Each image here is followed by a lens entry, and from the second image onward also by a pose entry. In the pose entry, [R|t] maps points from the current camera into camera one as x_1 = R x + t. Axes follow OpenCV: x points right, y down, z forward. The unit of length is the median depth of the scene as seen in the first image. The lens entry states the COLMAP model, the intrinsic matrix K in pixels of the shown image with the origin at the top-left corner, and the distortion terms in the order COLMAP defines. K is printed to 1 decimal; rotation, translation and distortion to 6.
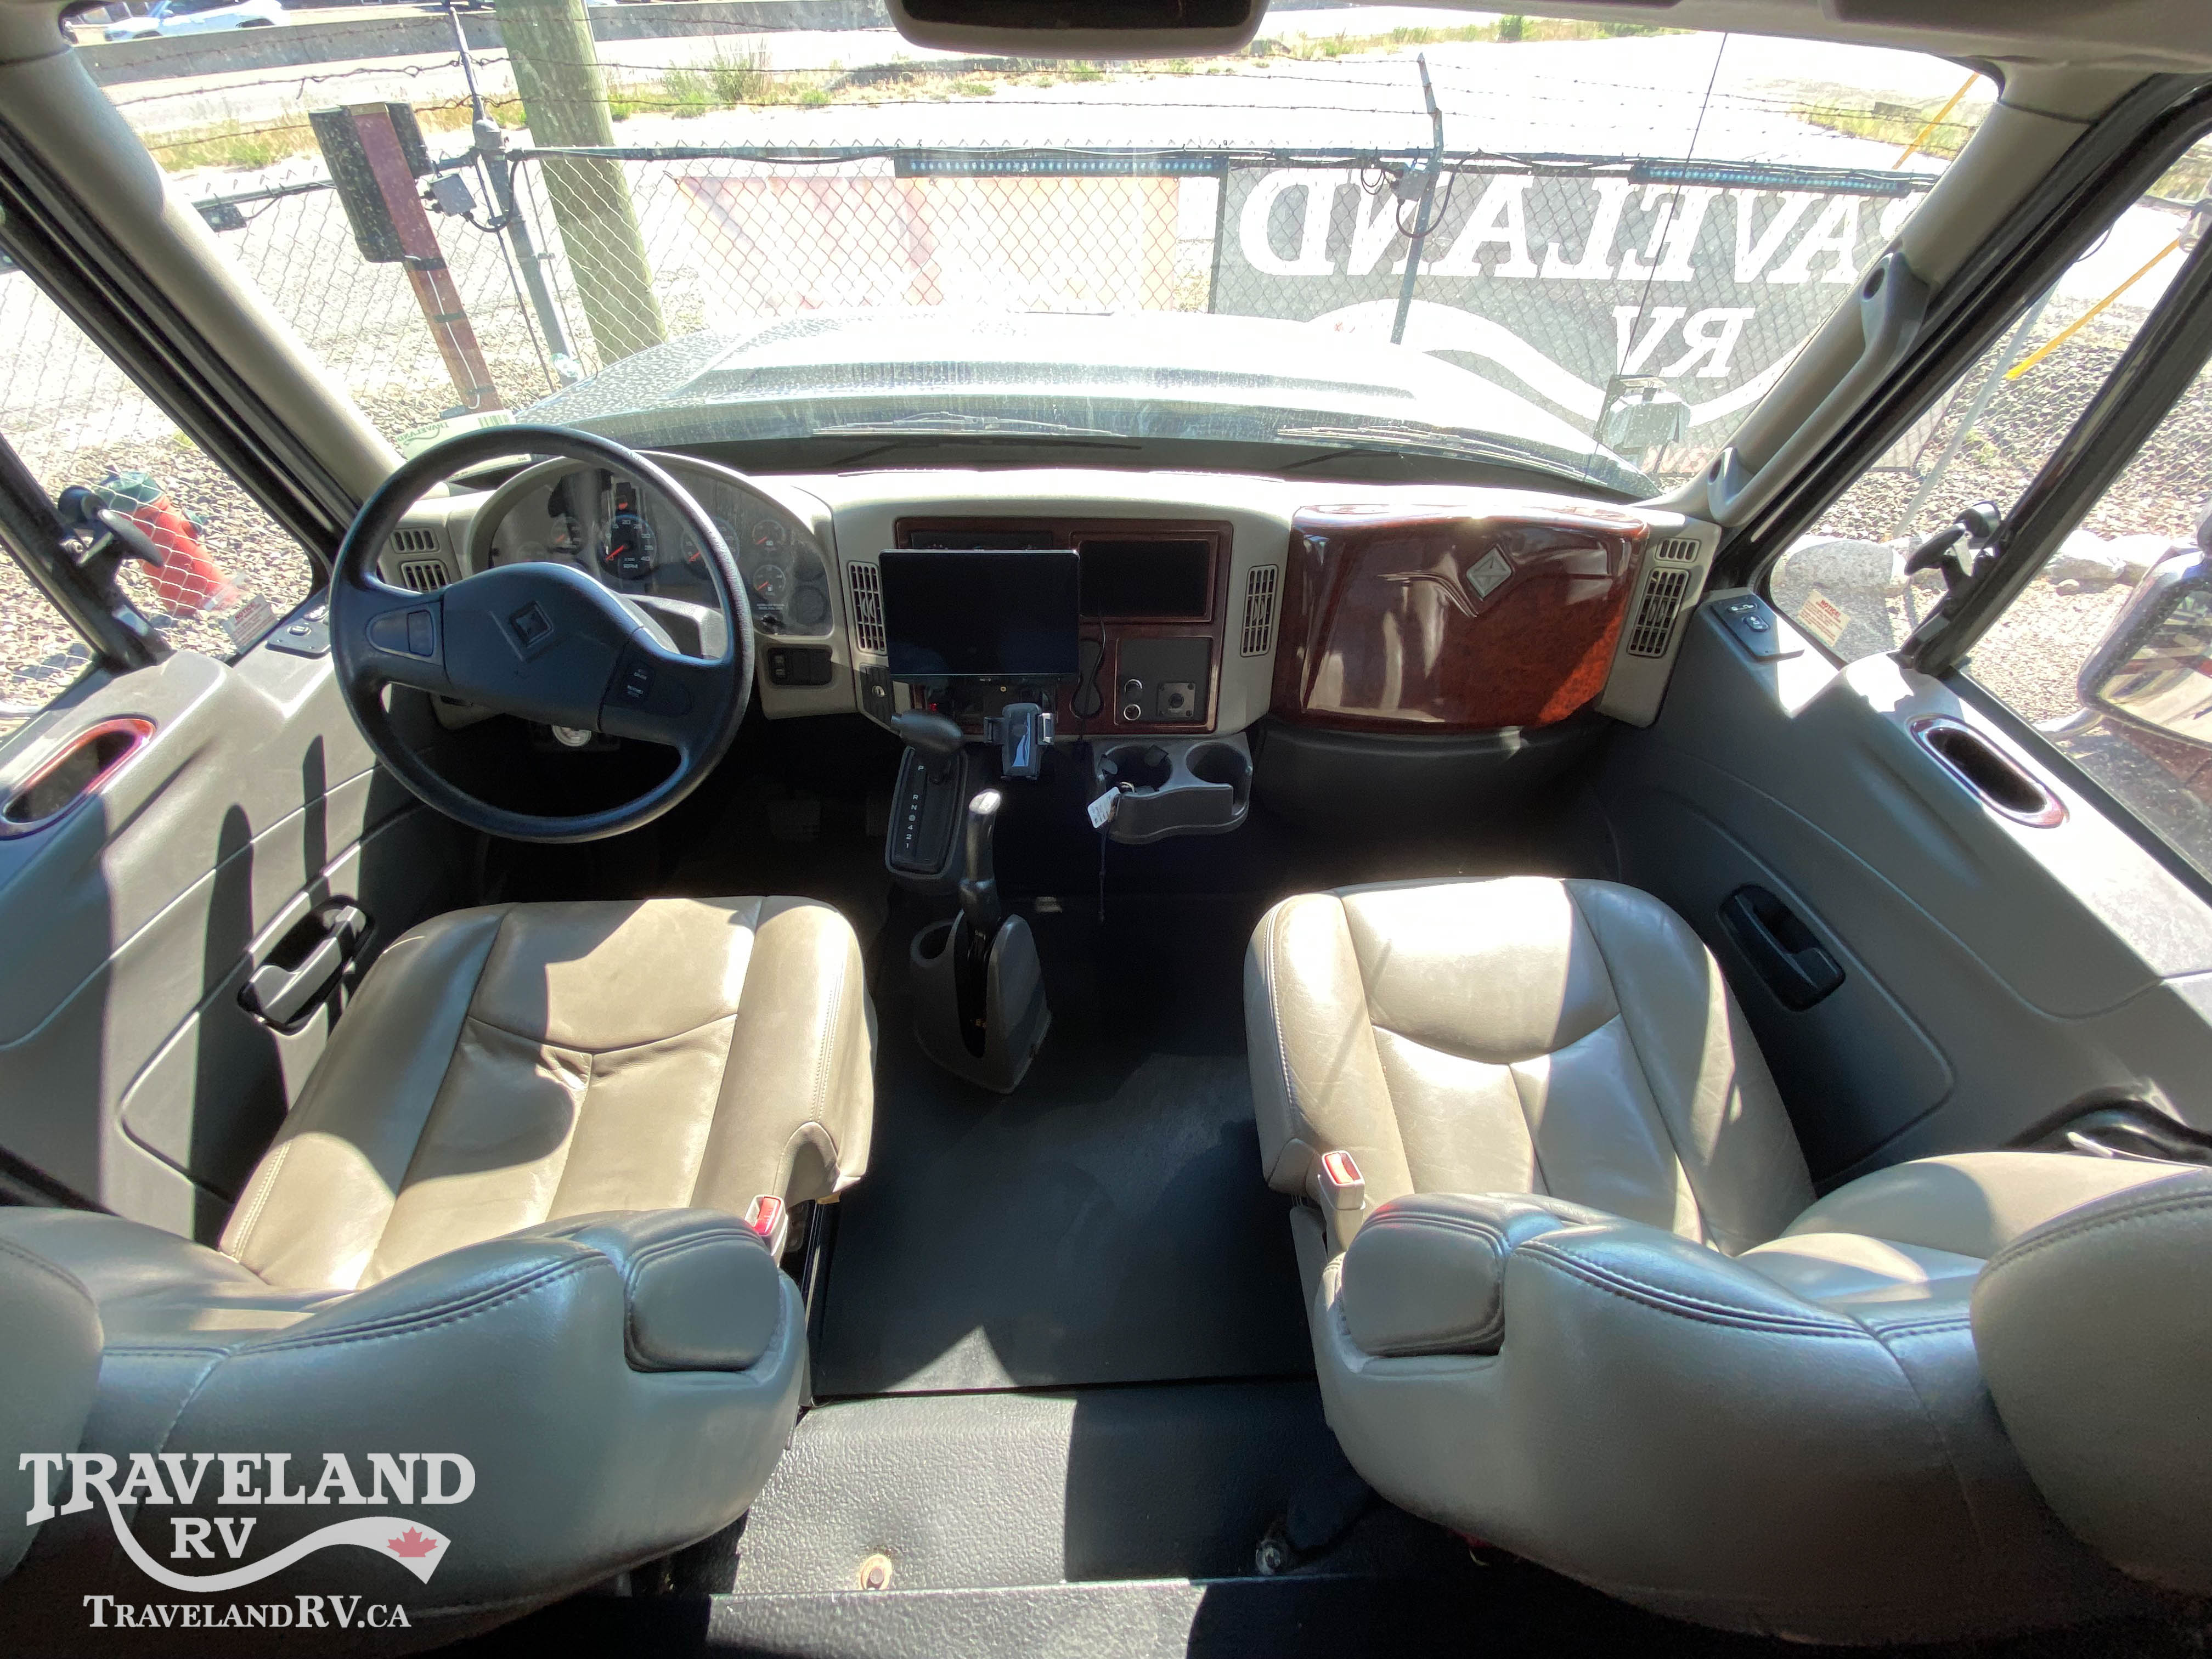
lens RADIAL K [[910.6, 0, 1097.9], [0, 910.6, 840.0], [0, 0, 1]] dist [0.013711, -0.000692]
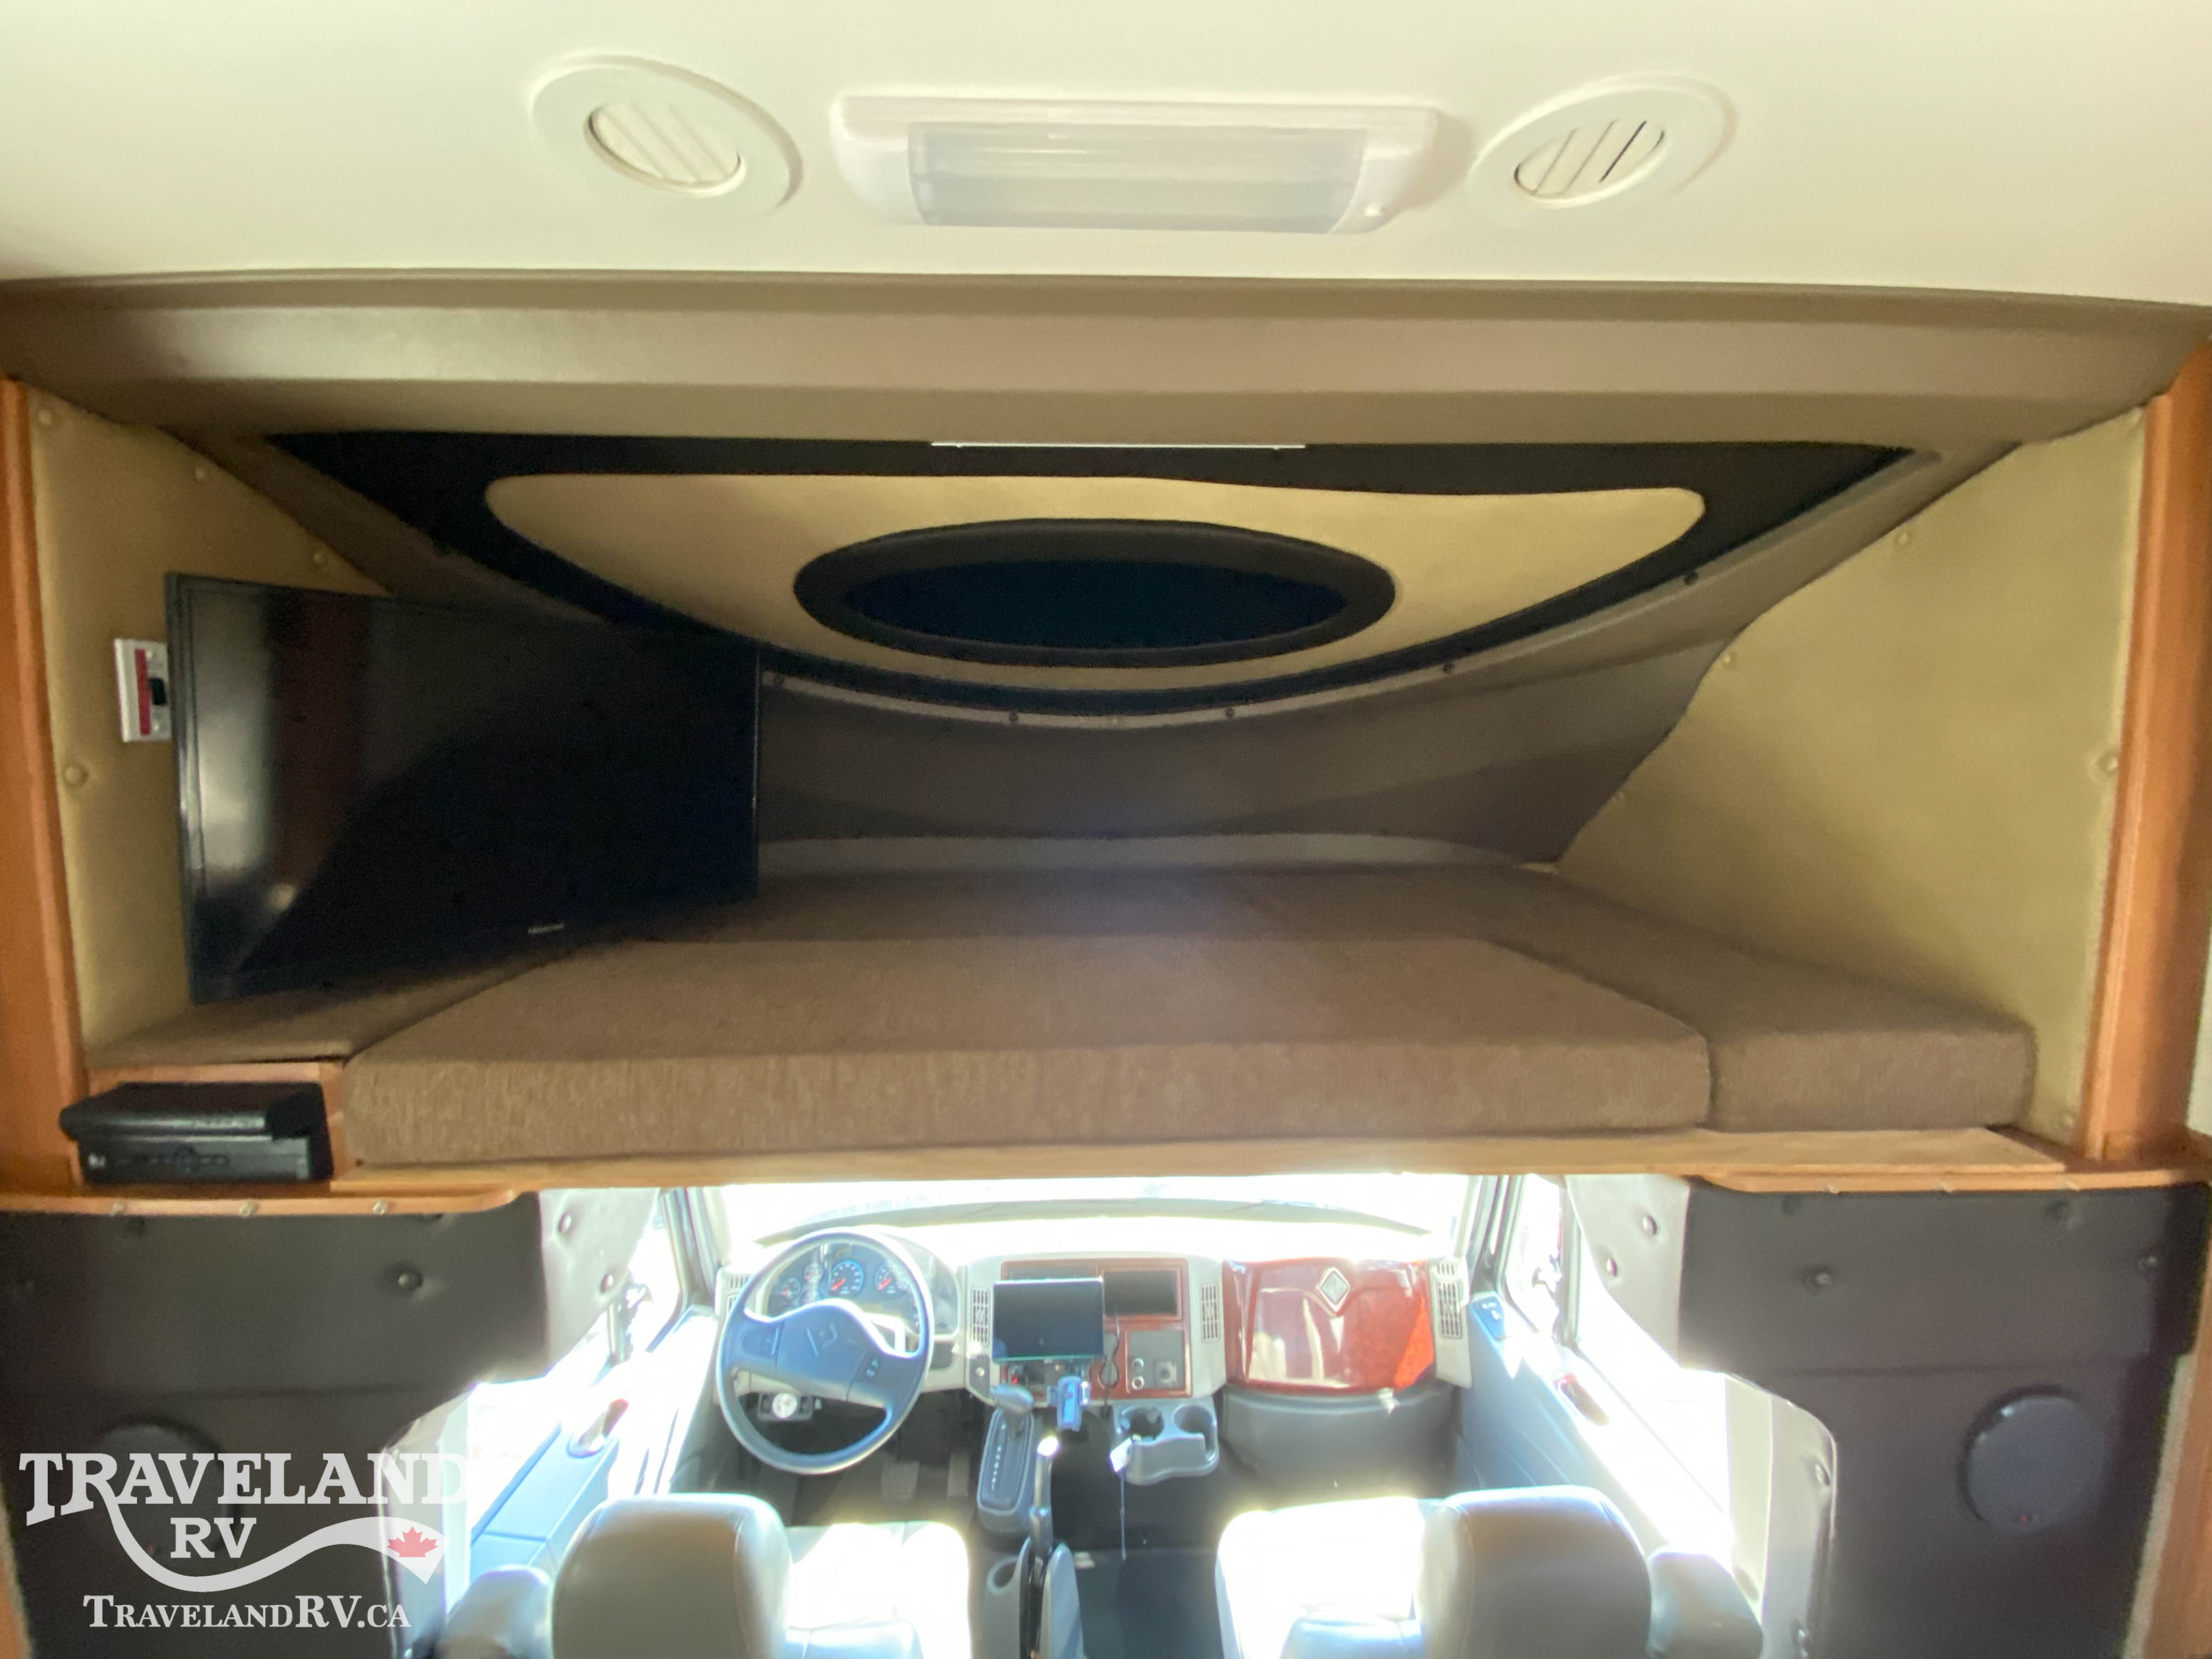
lens RADIAL K [[910.6, 0, 1100.3], [0, 910.6, 850.0], [0, 0, 1]] dist [0.013711, -0.000692]
pose [[0.999504, -0.028998, -0.012276, 0.019348], [0.014730, 0.775123, -0.631639, 0.148700], [0.027832, 0.631145, 0.775165, -0.838522]]
